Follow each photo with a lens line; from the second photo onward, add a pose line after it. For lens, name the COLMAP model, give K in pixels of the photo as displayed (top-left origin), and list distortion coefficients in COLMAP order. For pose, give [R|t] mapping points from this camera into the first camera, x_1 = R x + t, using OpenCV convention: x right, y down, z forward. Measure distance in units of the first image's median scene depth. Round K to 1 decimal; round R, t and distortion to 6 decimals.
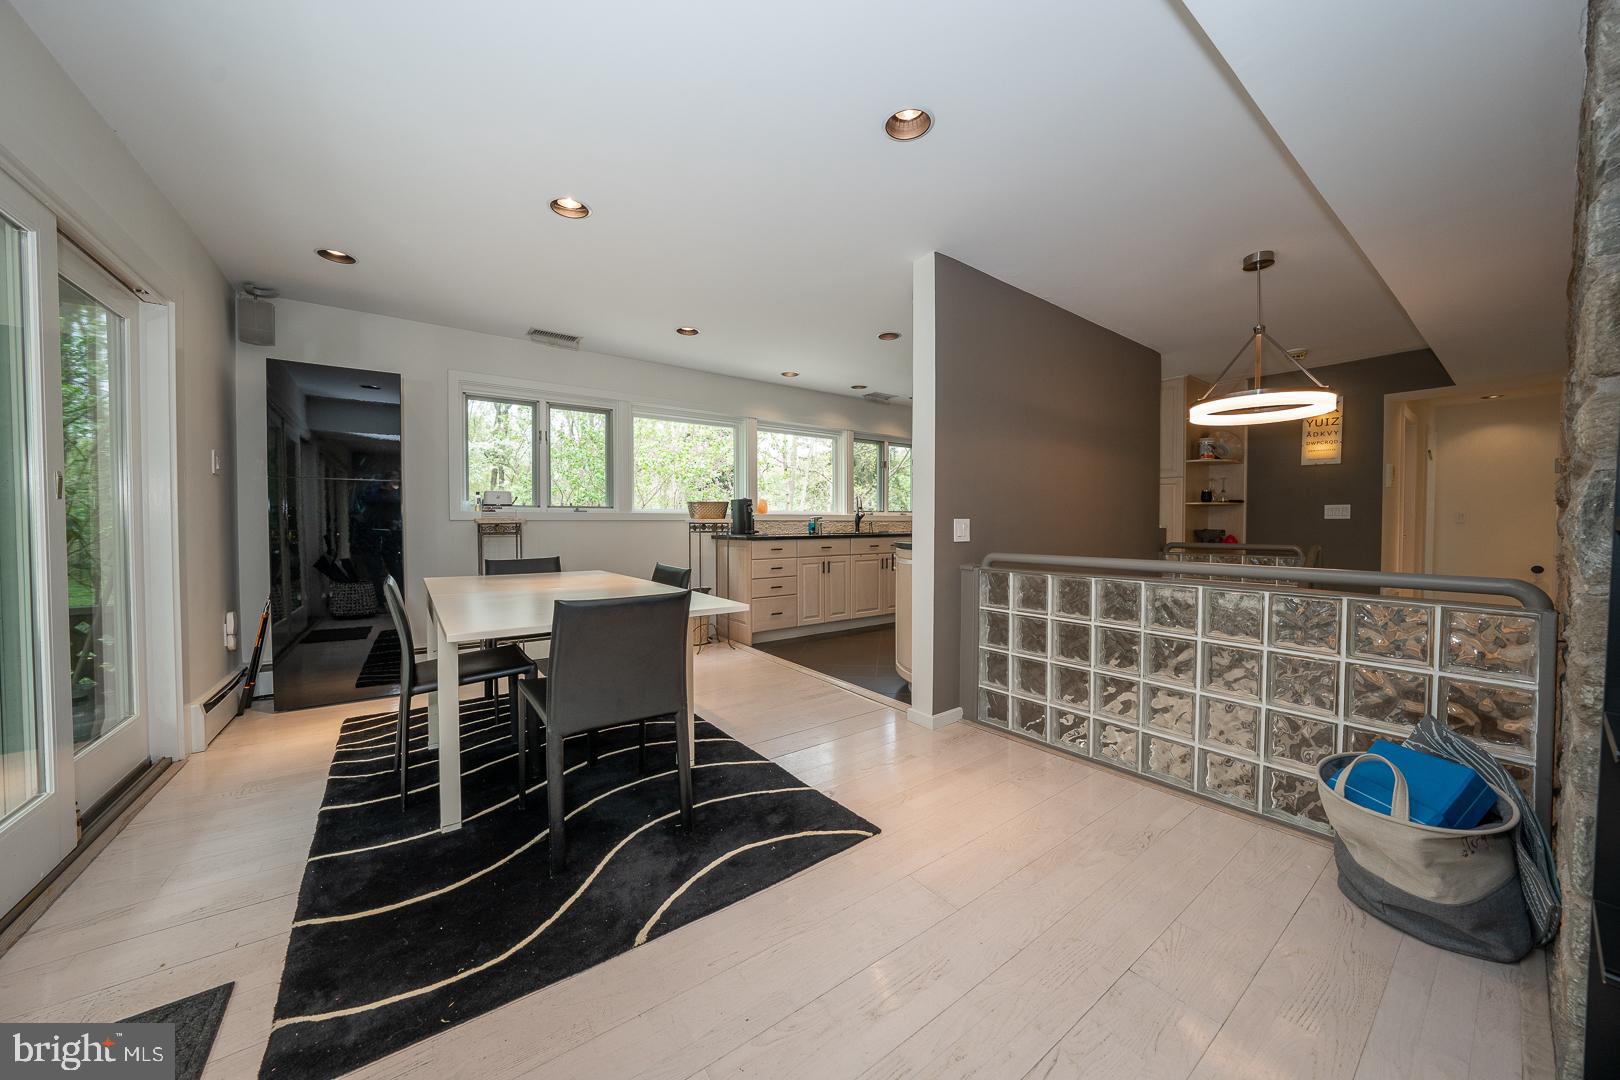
lens RADIAL K [[551.9, 0, 813.1], [0, 551.9, 531.8], [0, 0, 1]] dist [-0.021006, 0.000840]
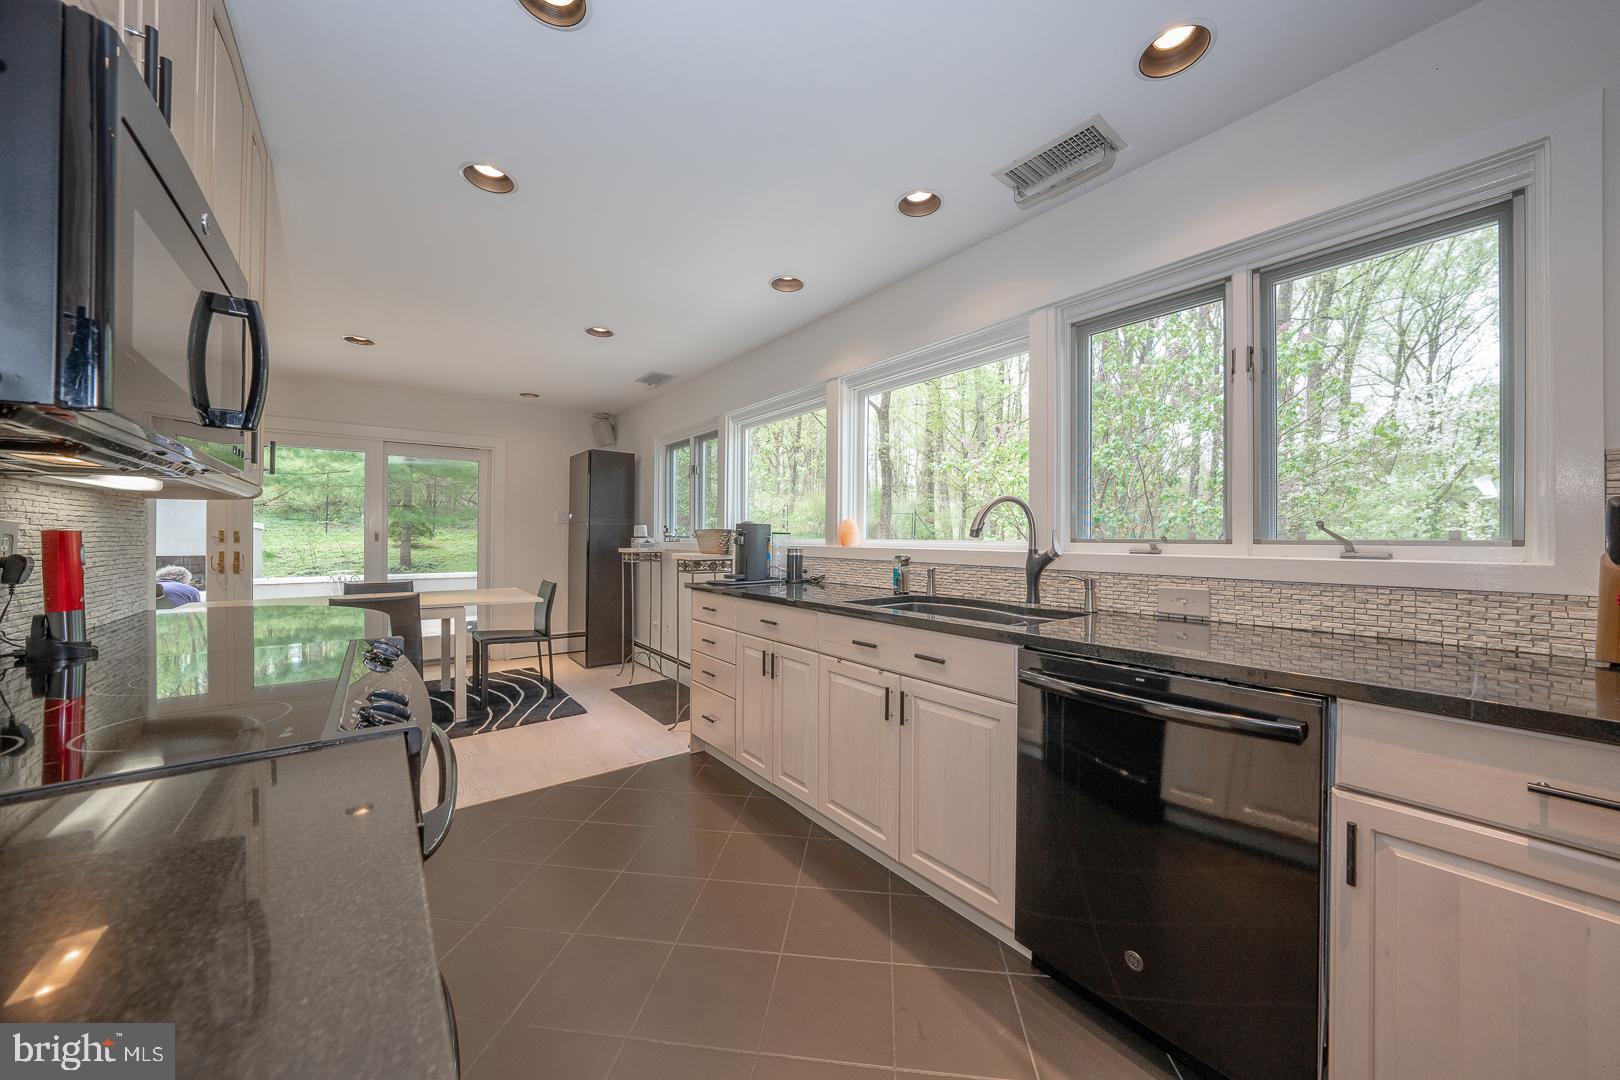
lens RADIAL K [[551.9, 0, 815.0], [0, 551.9, 537.7], [0, 0, 1]] dist [-0.021006, 0.000840]
pose [[0.029321, 0.000078, -0.999570, 0.486249], [-0.027026, 0.999634, -0.000715, -0.042739], [0.999205, 0.027035, 0.029312, 1.020113]]
